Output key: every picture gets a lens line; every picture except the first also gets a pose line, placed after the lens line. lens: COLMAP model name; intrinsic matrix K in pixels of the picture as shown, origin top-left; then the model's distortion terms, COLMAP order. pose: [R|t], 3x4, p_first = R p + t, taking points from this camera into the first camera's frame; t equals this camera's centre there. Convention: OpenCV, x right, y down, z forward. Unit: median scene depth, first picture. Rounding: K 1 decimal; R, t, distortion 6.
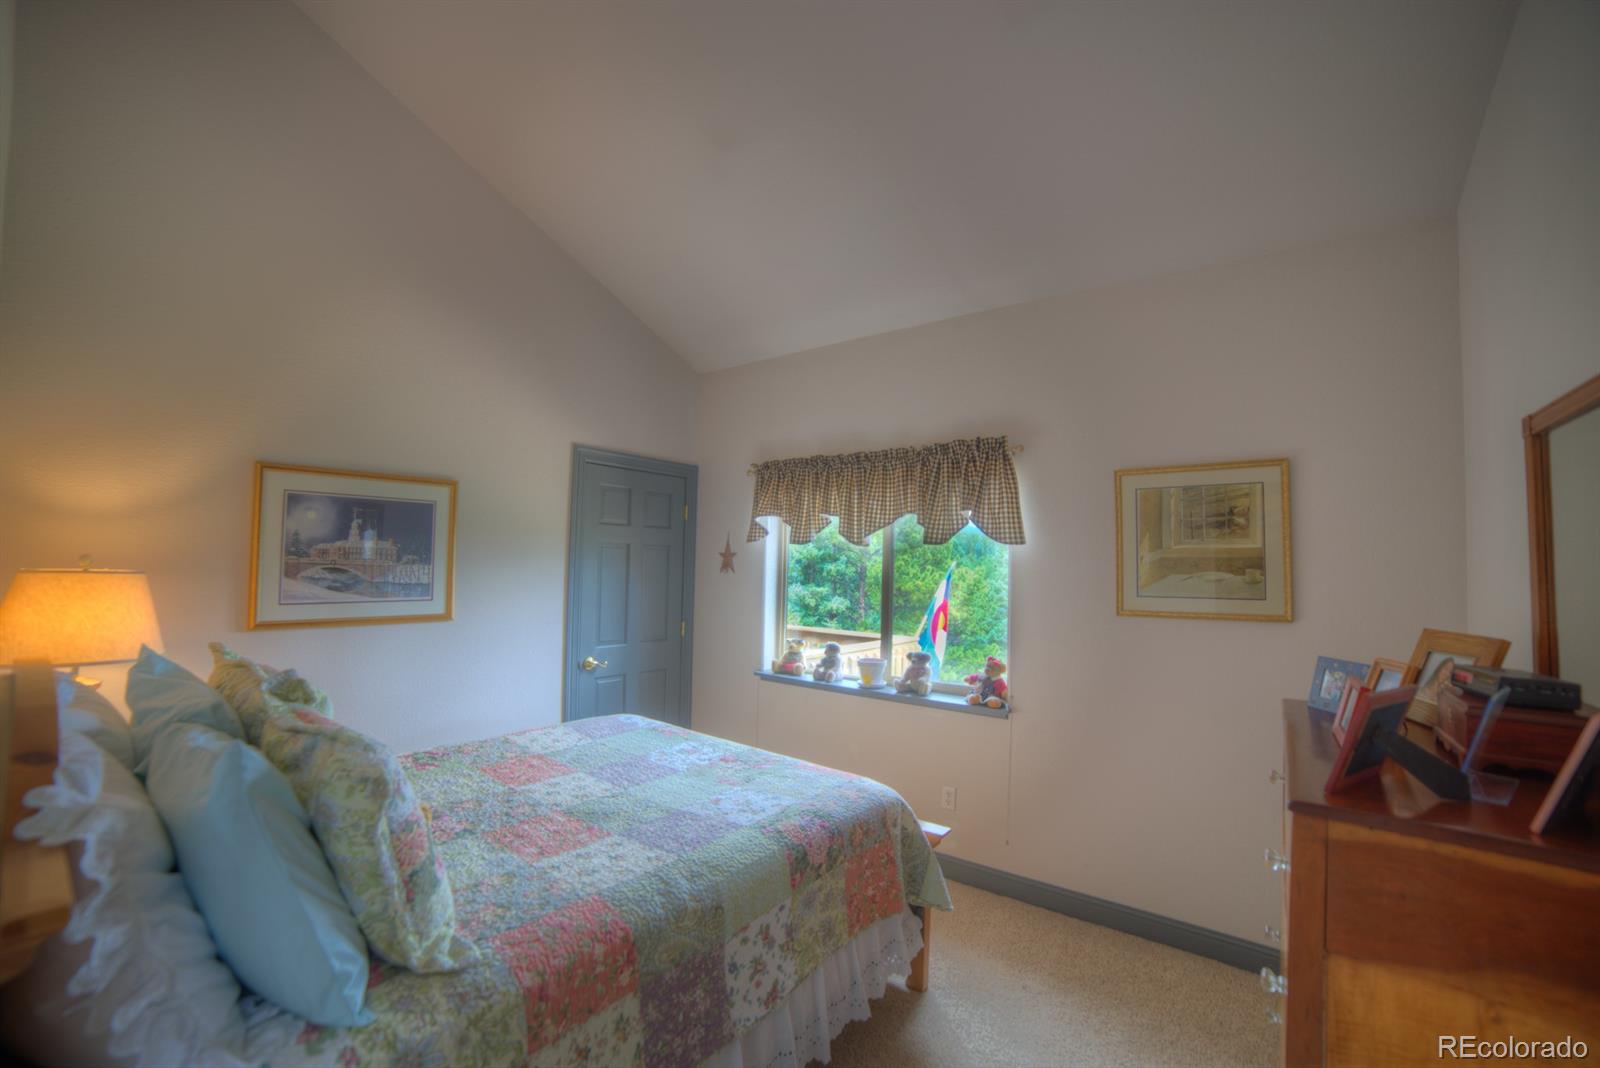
lens RADIAL K [[650.8, 0, 795.2], [0, 650.8, 536.4], [0, 0, 1]] dist [-0.104303, 0.033057]
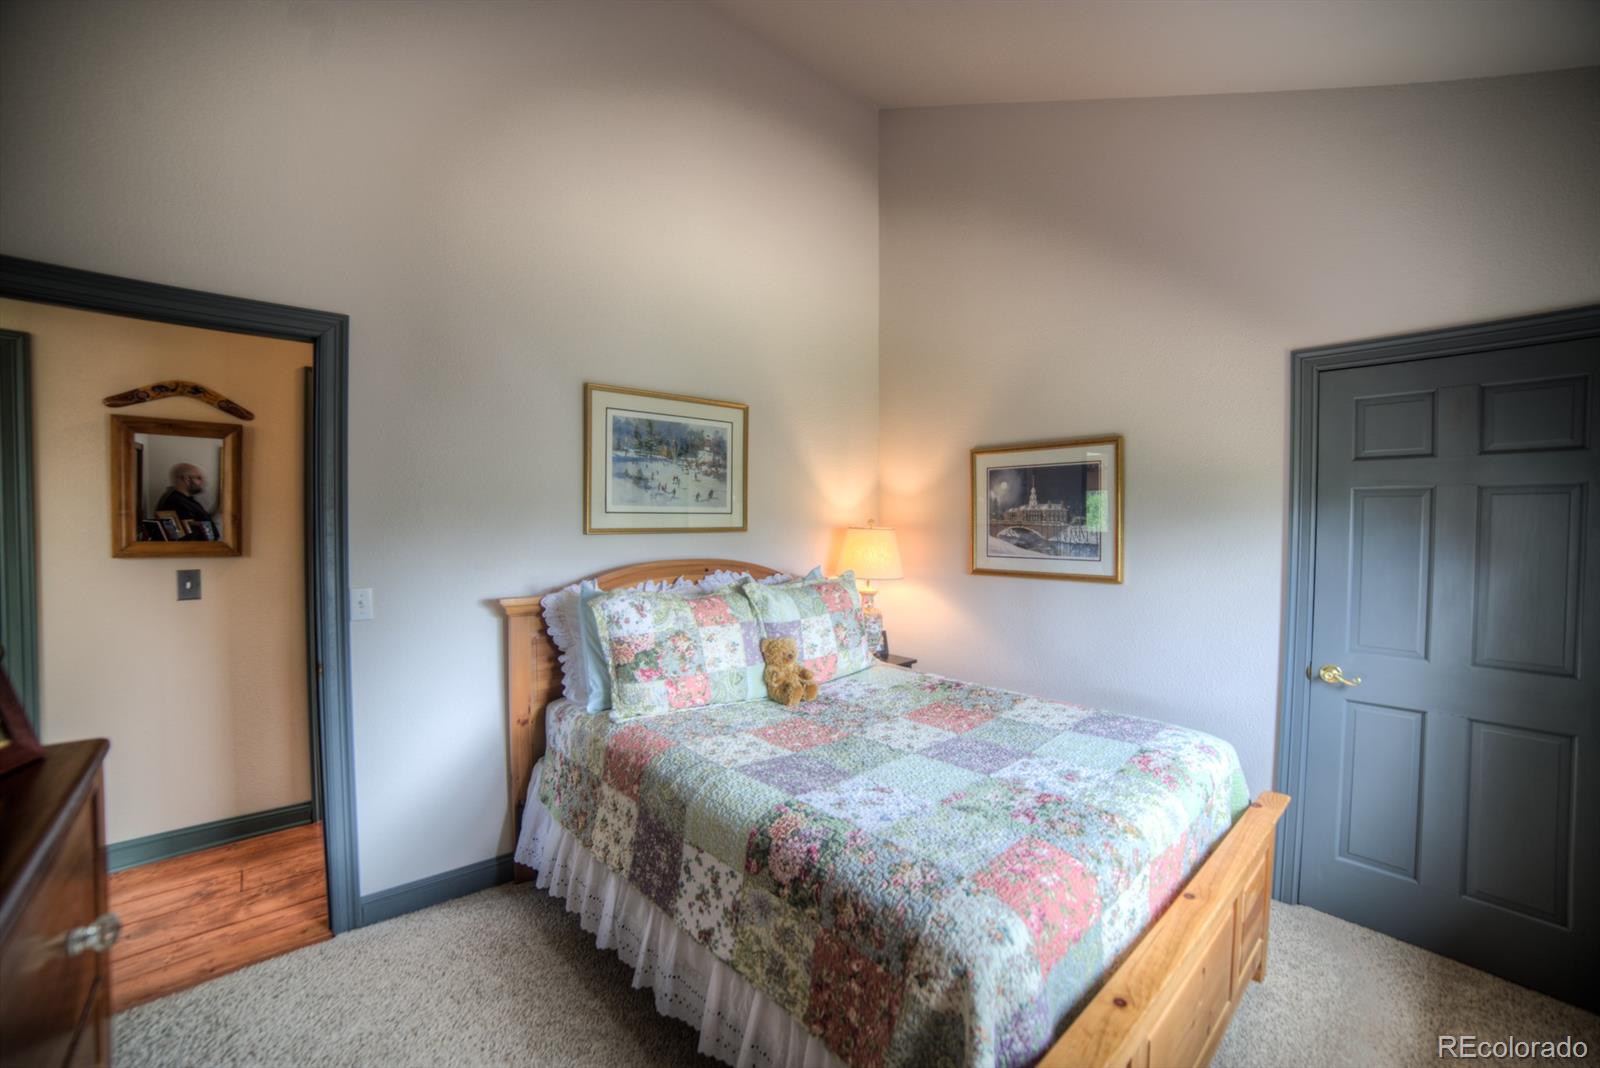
lens RADIAL K [[650.8, 0, 795.2], [0, 650.8, 536.4], [0, 0, 1]] dist [-0.104303, 0.033057]
pose [[-0.176147, -0.000175, -0.984364, 0.584830], [0.028334, 0.999585, -0.005248, 0.064434], [0.983956, -0.028815, -0.176069, 0.840112]]
